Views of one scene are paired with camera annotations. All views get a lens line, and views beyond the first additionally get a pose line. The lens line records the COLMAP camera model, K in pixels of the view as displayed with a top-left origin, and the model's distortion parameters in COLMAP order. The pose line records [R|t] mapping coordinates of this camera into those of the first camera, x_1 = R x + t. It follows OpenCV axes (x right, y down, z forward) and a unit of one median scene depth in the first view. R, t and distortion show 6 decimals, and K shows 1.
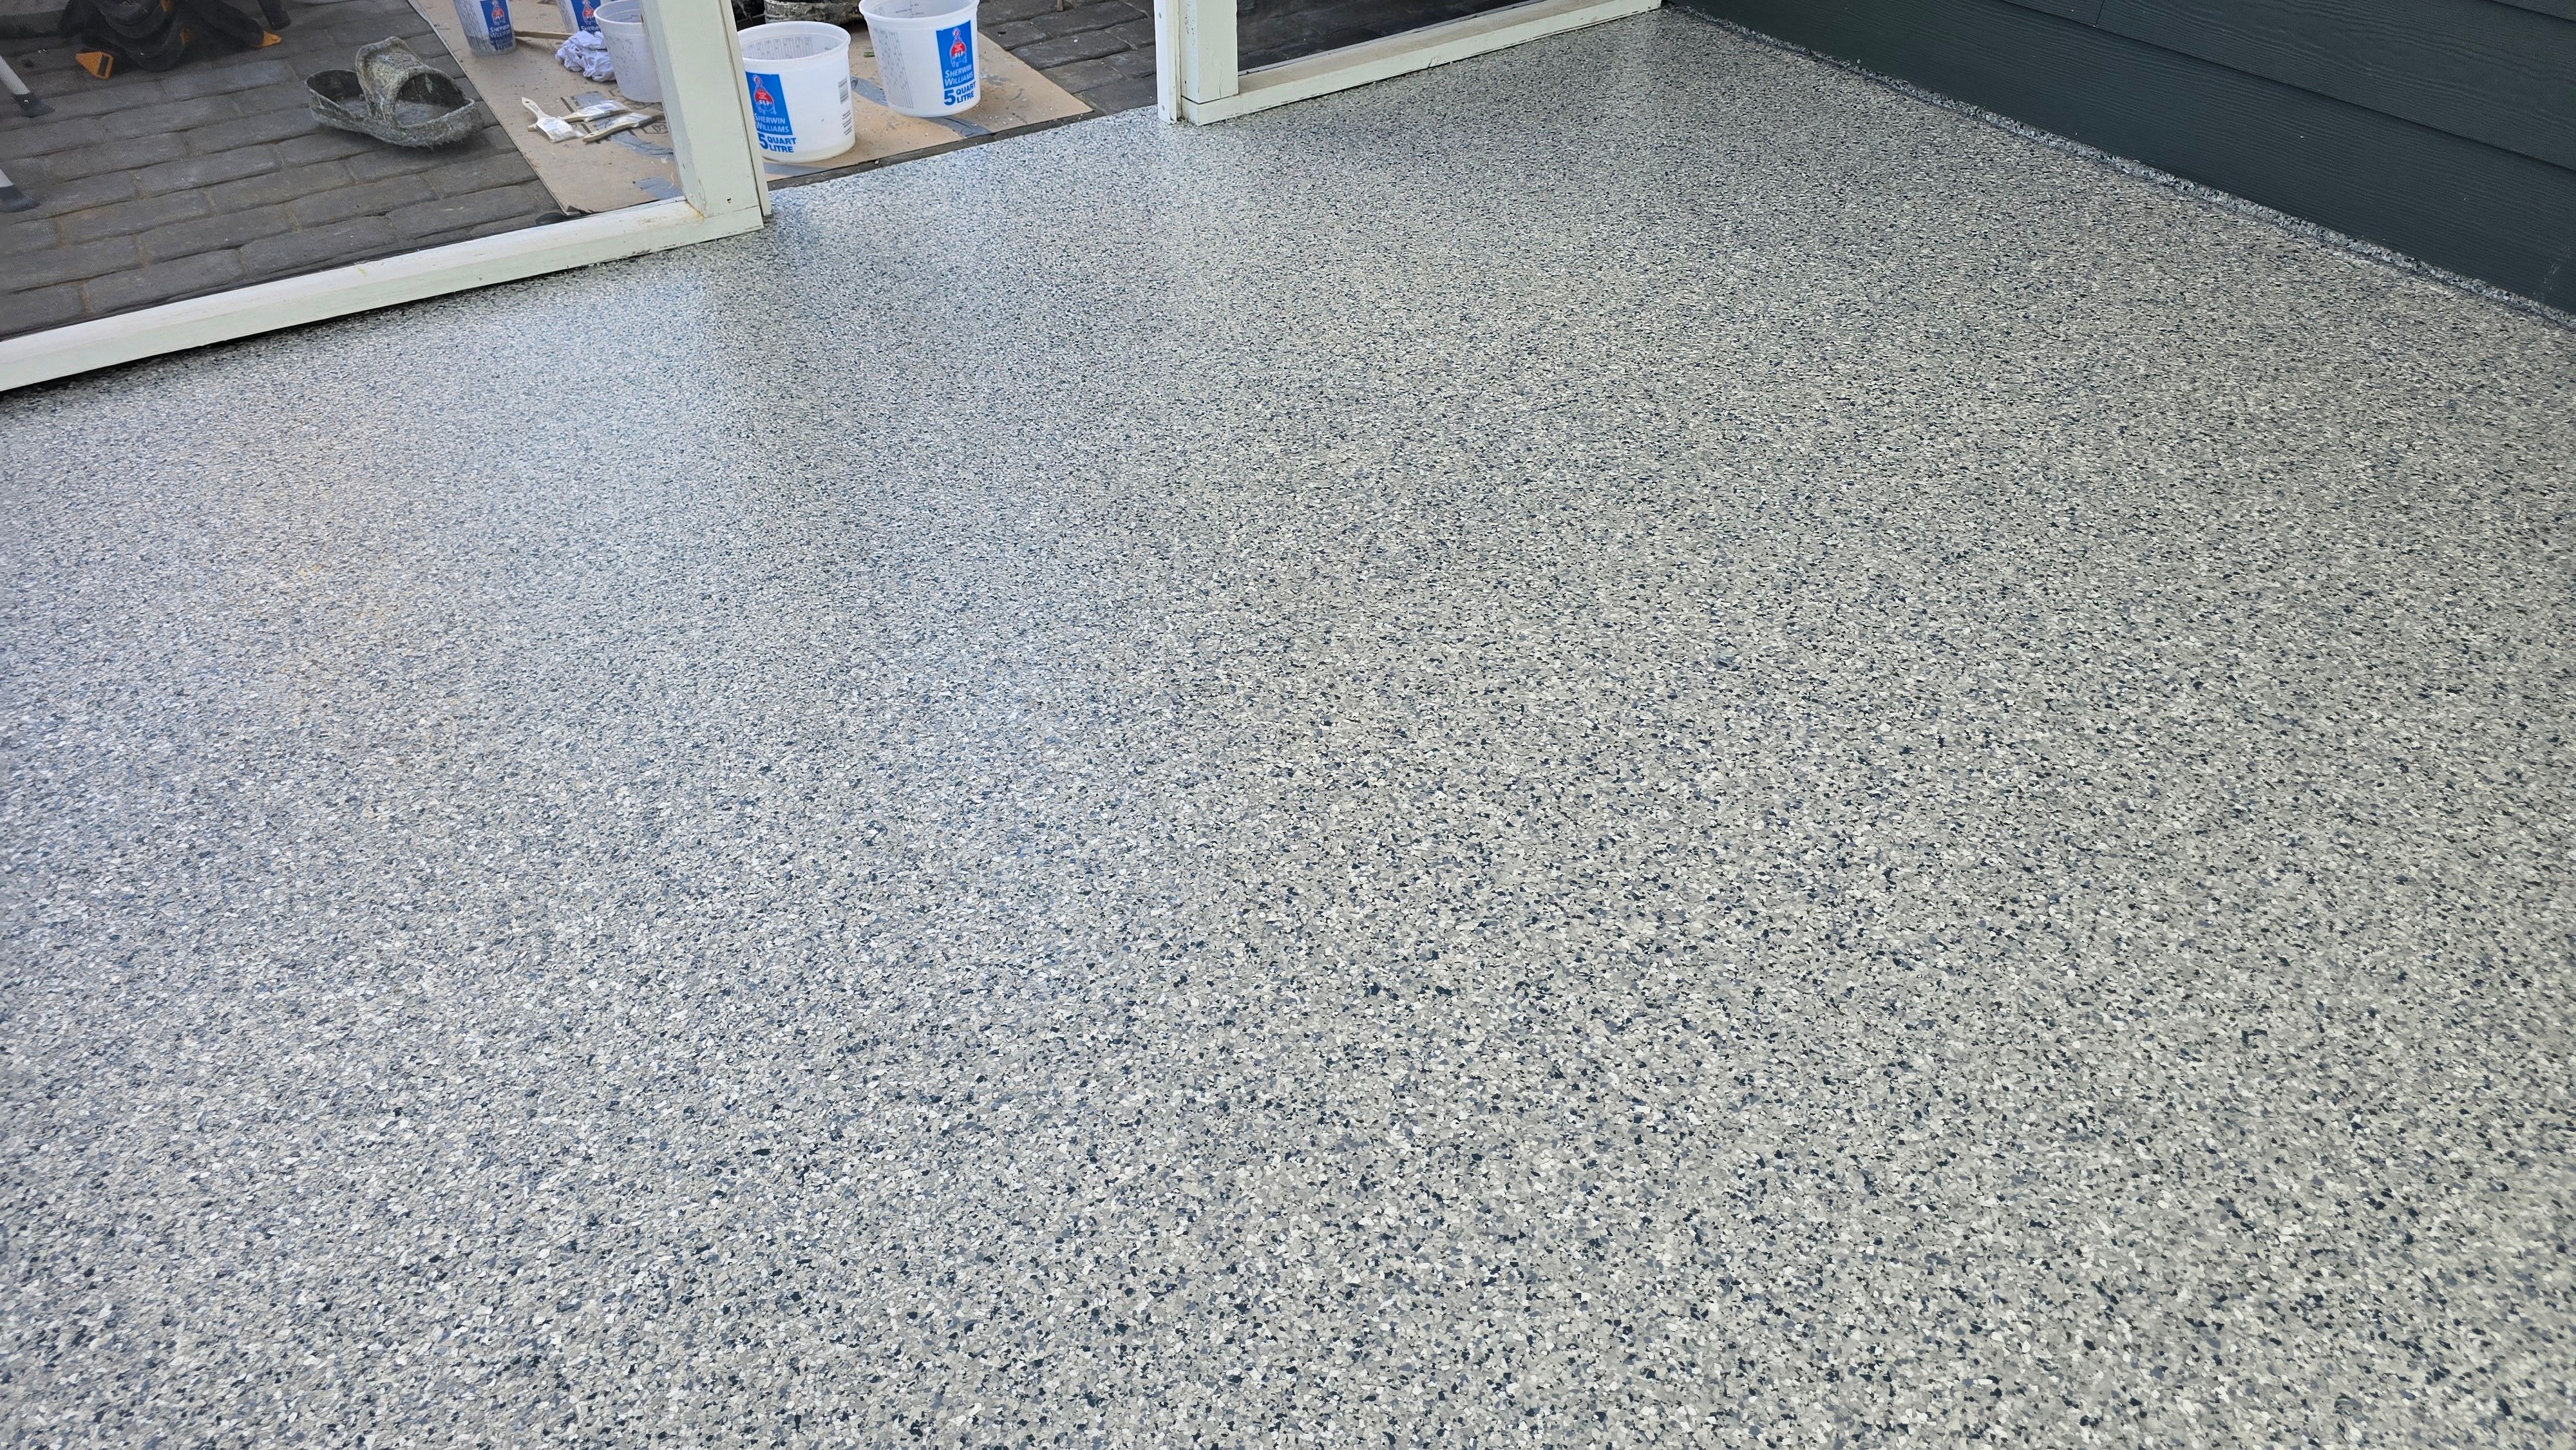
lens RADIAL K [[1715.3, 0, 1288.0], [0, 1715.3, 725.0], [0, 0, 1]] dist [0.095545, -0.096520]
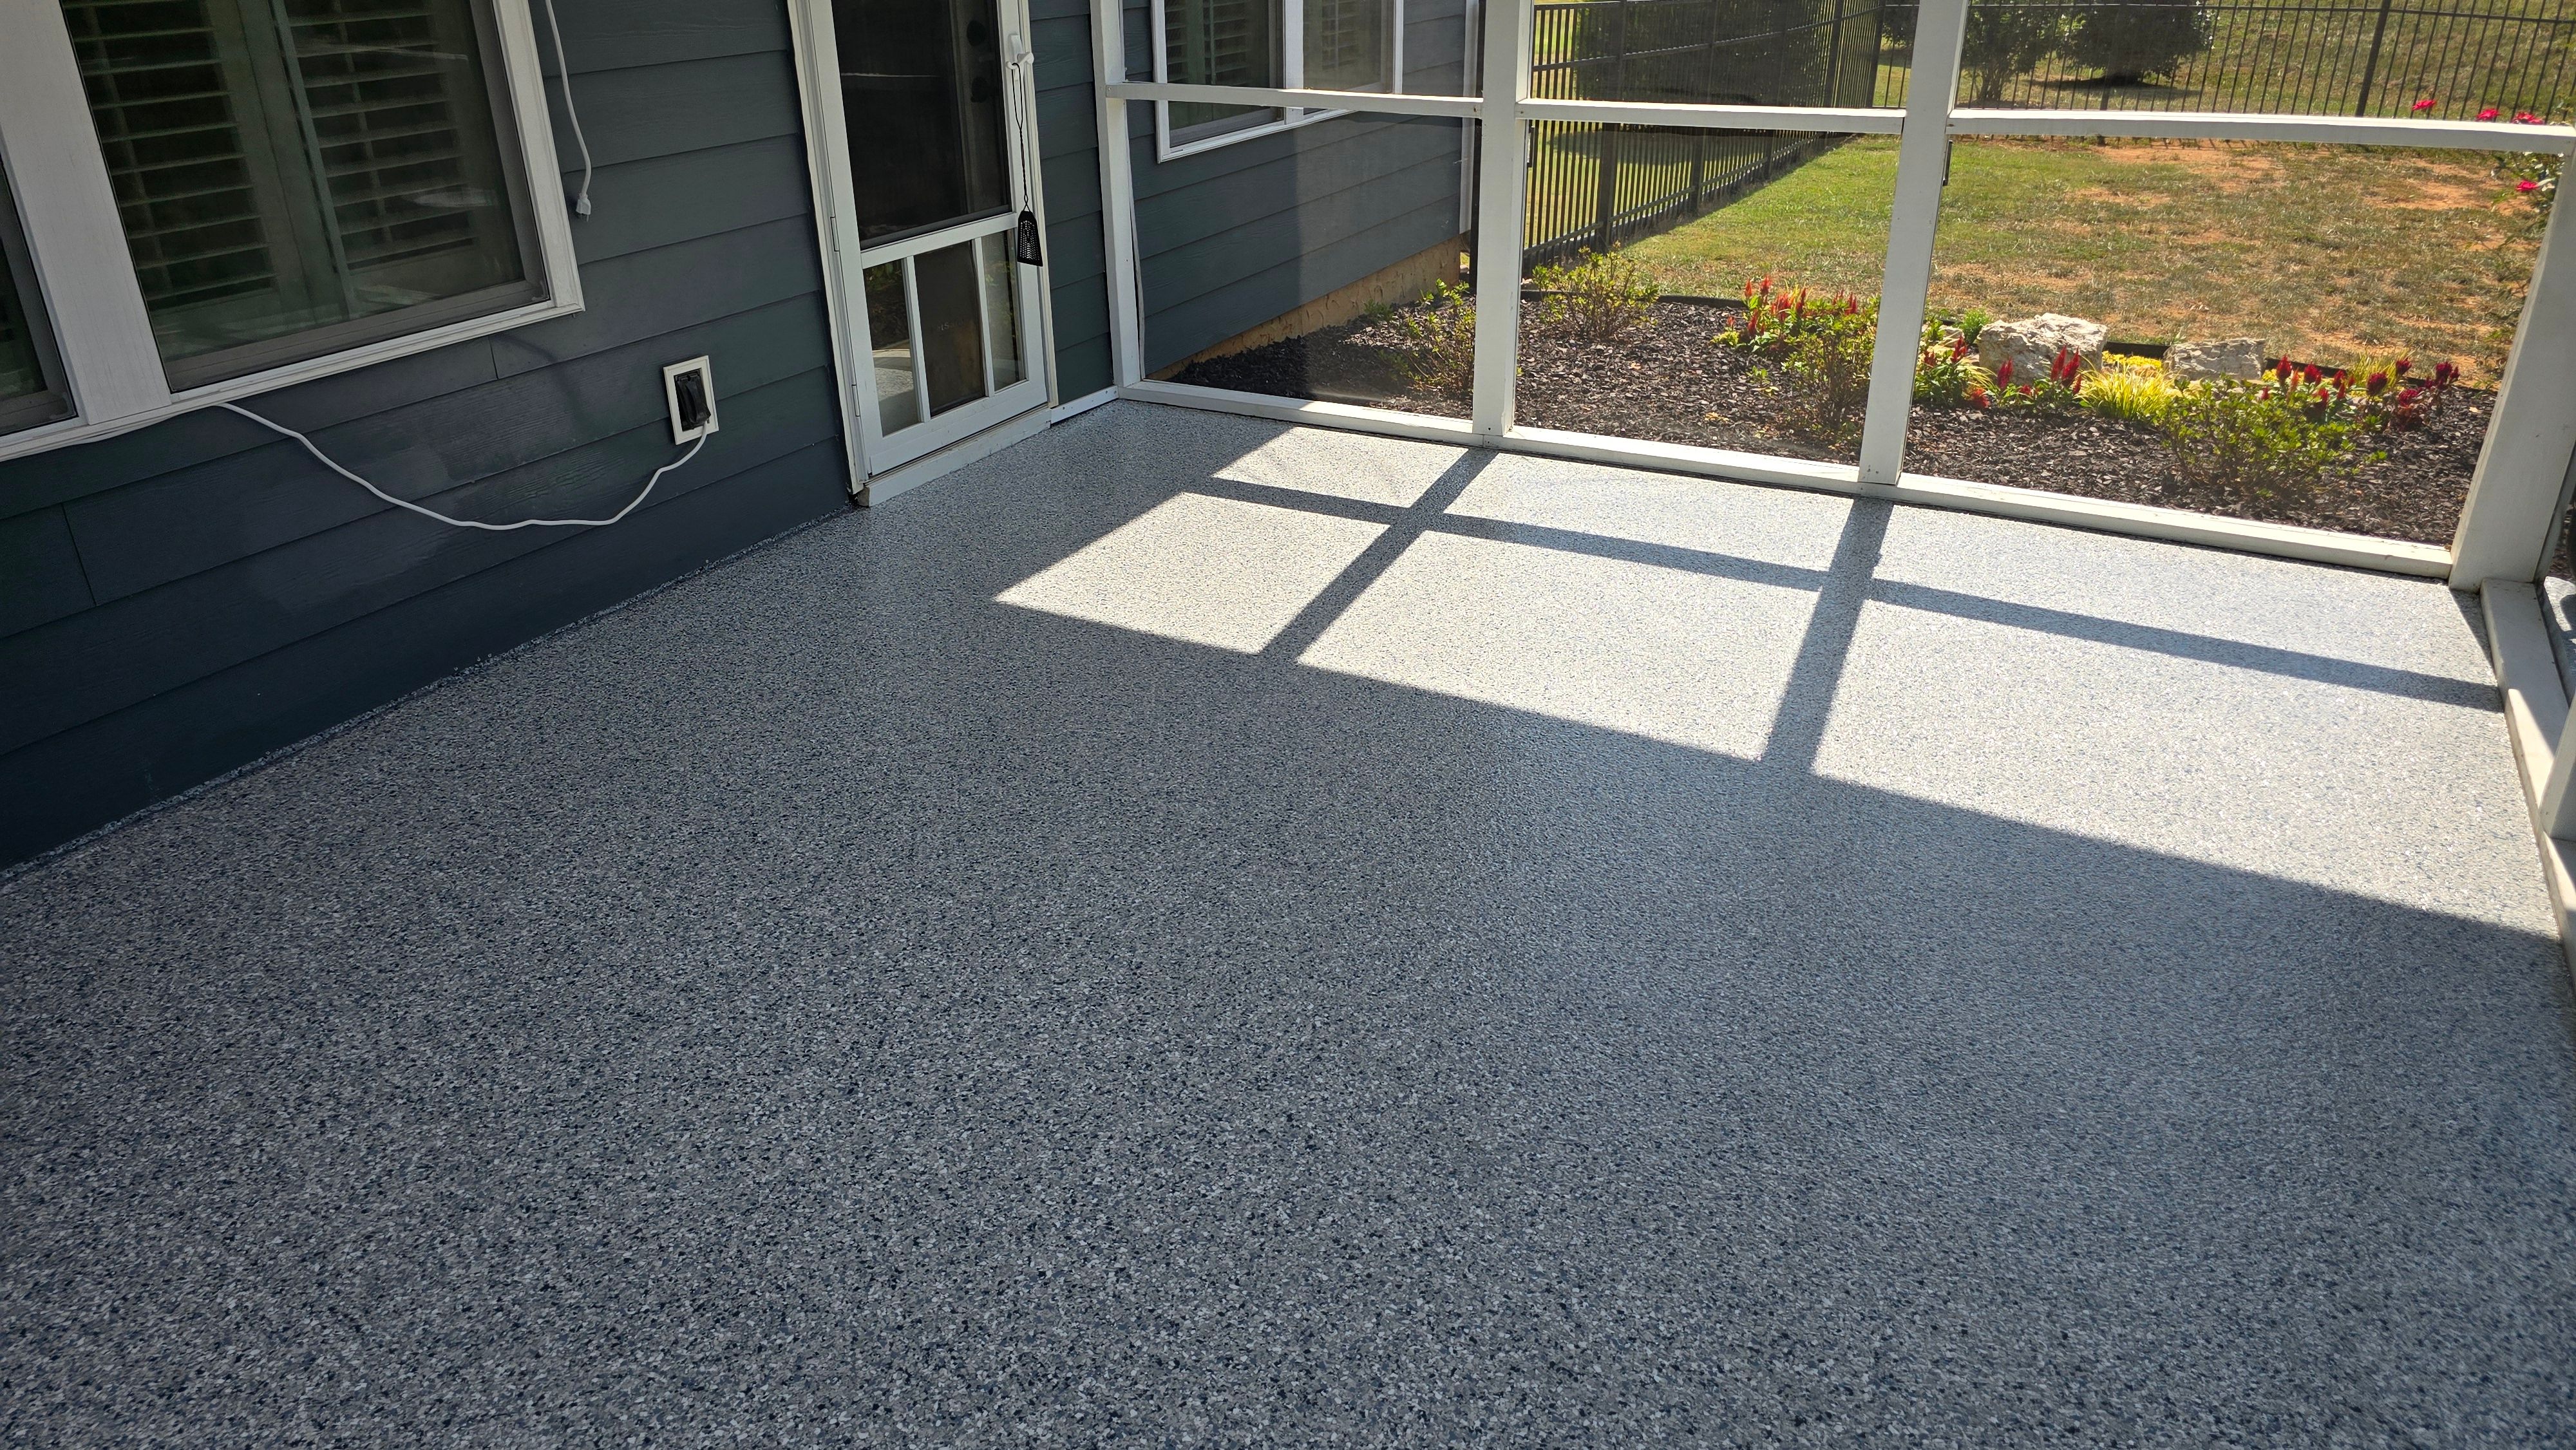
lens RADIAL K [[1715.3, 0, 1288.0], [0, 1715.3, 725.0], [0, 0, 1]] dist [0.095545, -0.096520]
pose [[-0.490016, -0.375952, 0.786476, -0.817208], [0.552993, 0.563373, 0.613848, -0.815824], [-0.673857, 0.735711, -0.068163, 0.741637]]
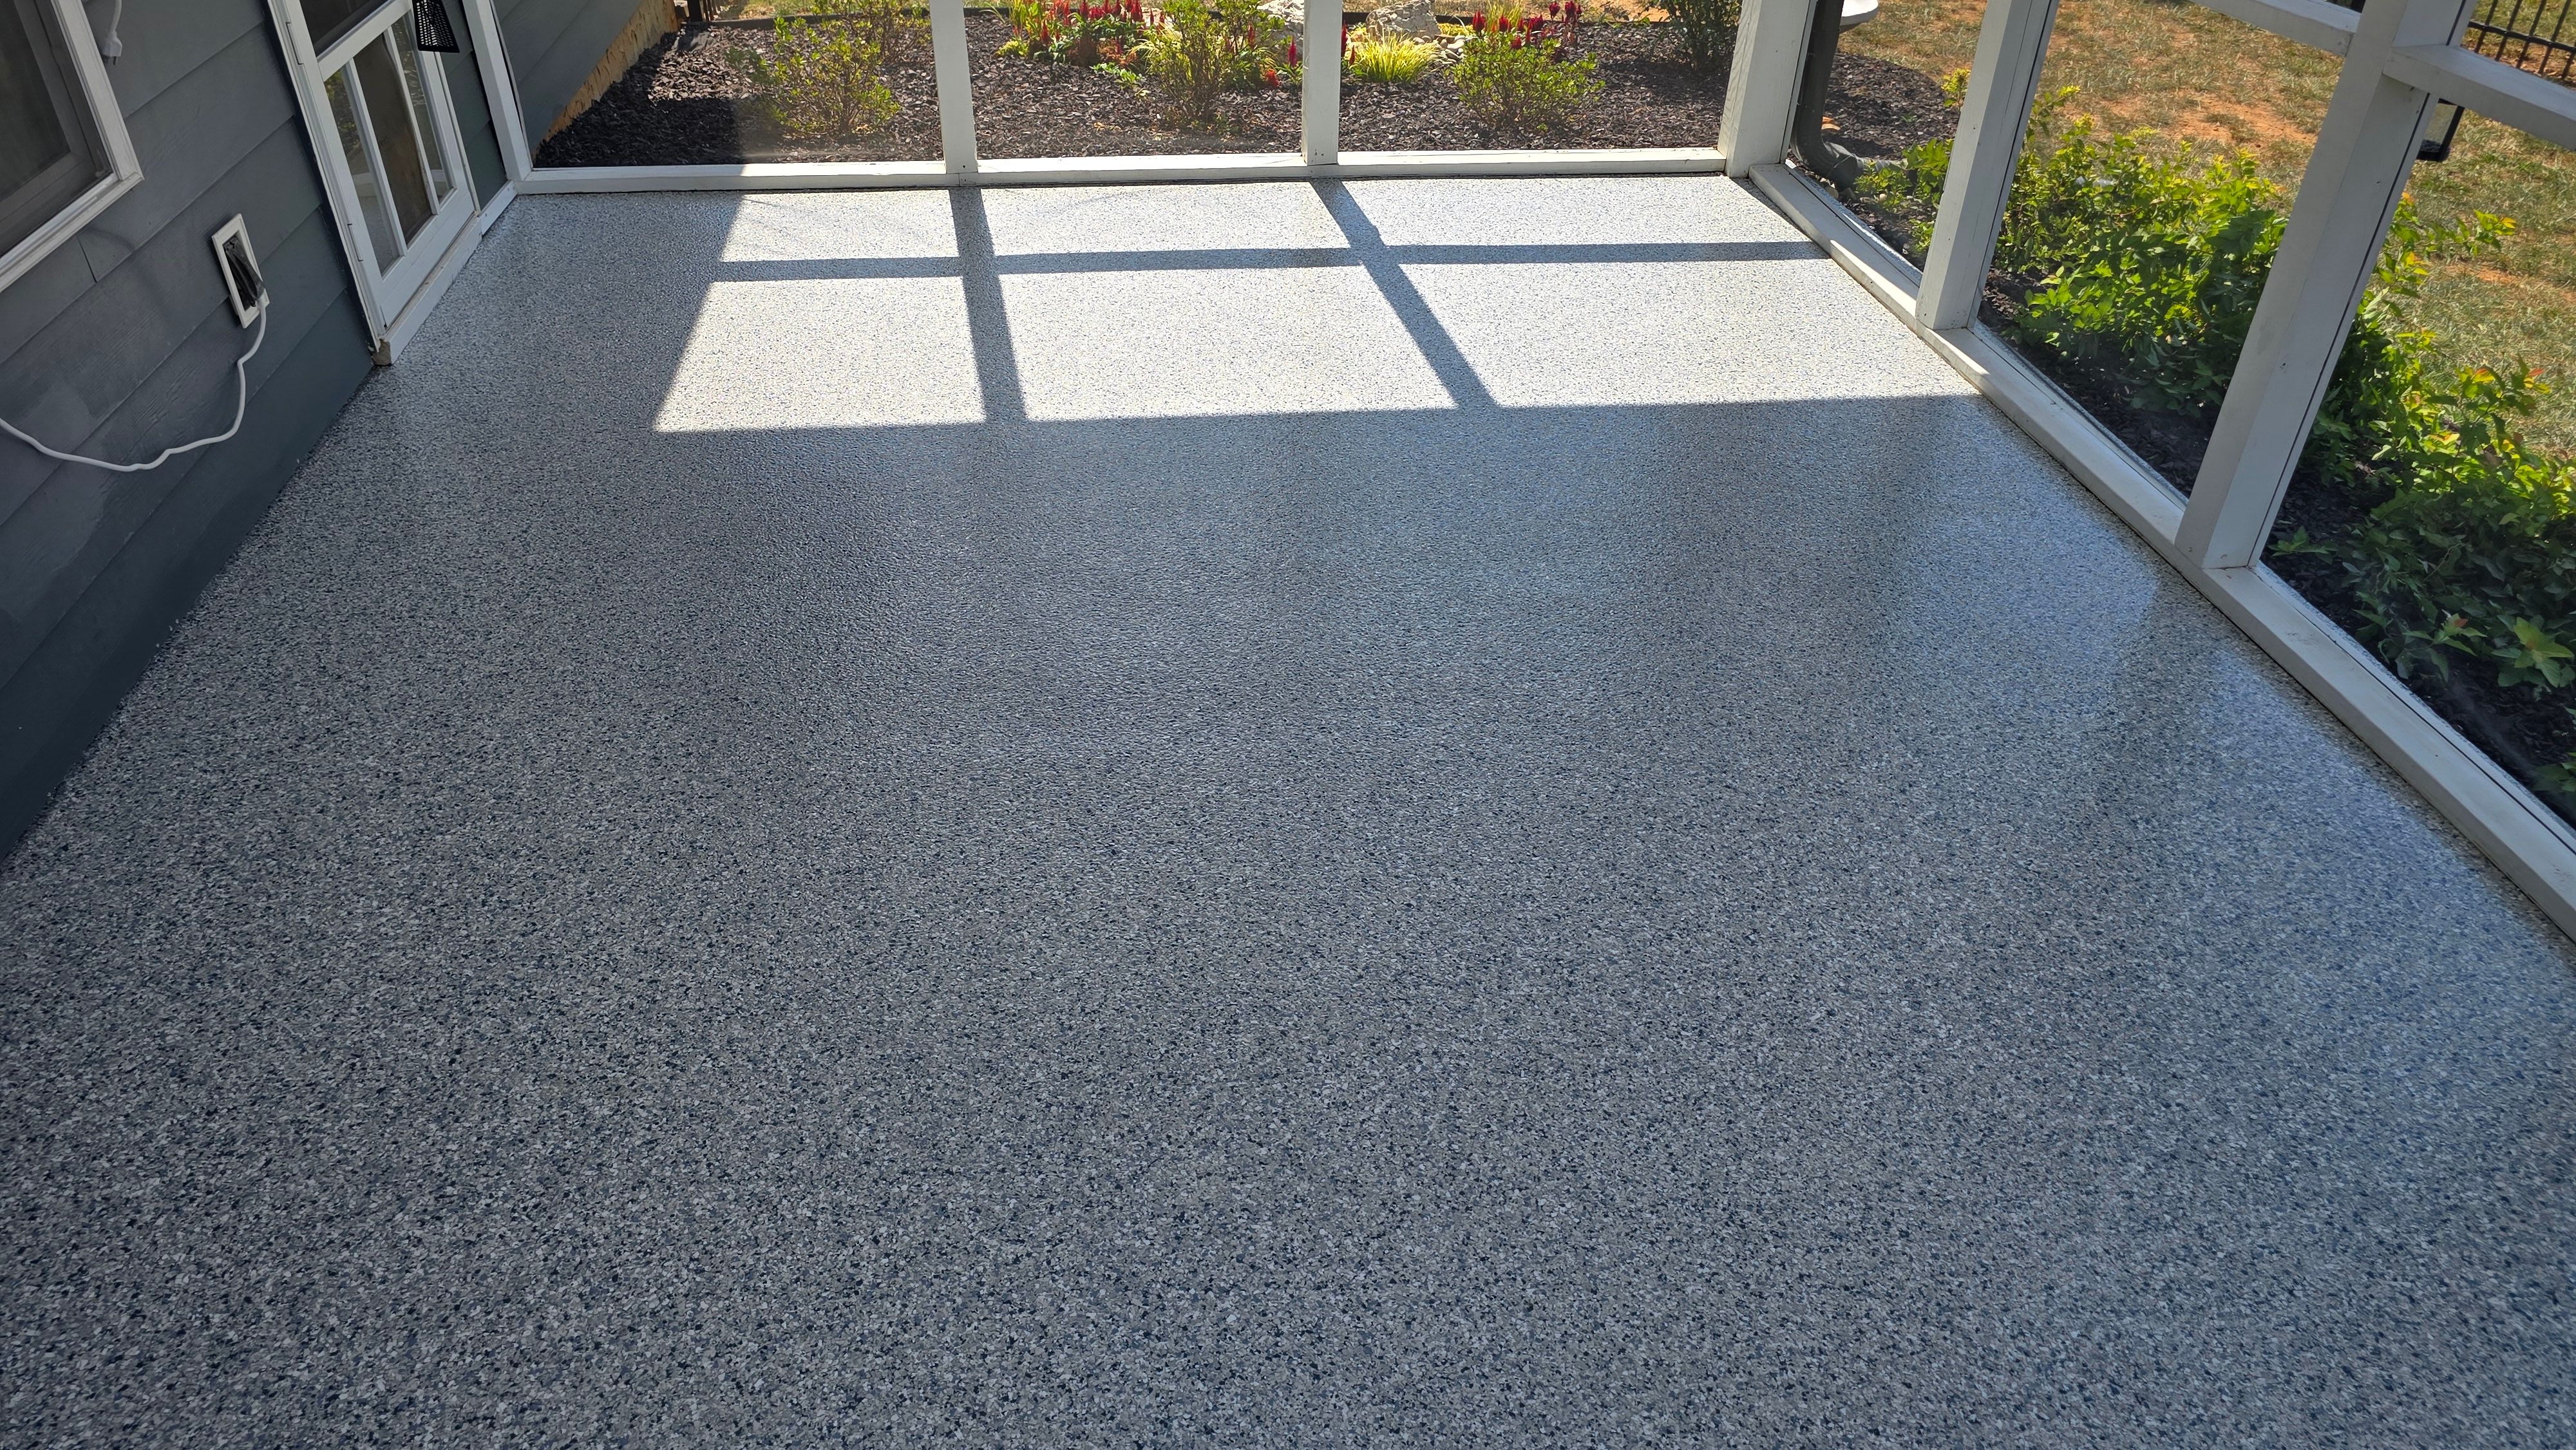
lens RADIAL K [[1715.3, 0, 1288.0], [0, 1715.3, 725.0], [0, 0, 1]] dist [0.095545, -0.096520]
pose [[-0.901066, -0.258675, 0.348091, -0.335608], [0.259958, 0.320301, 0.910950, -1.347276], [-0.347134, 0.911315, -0.221368, 1.247835]]
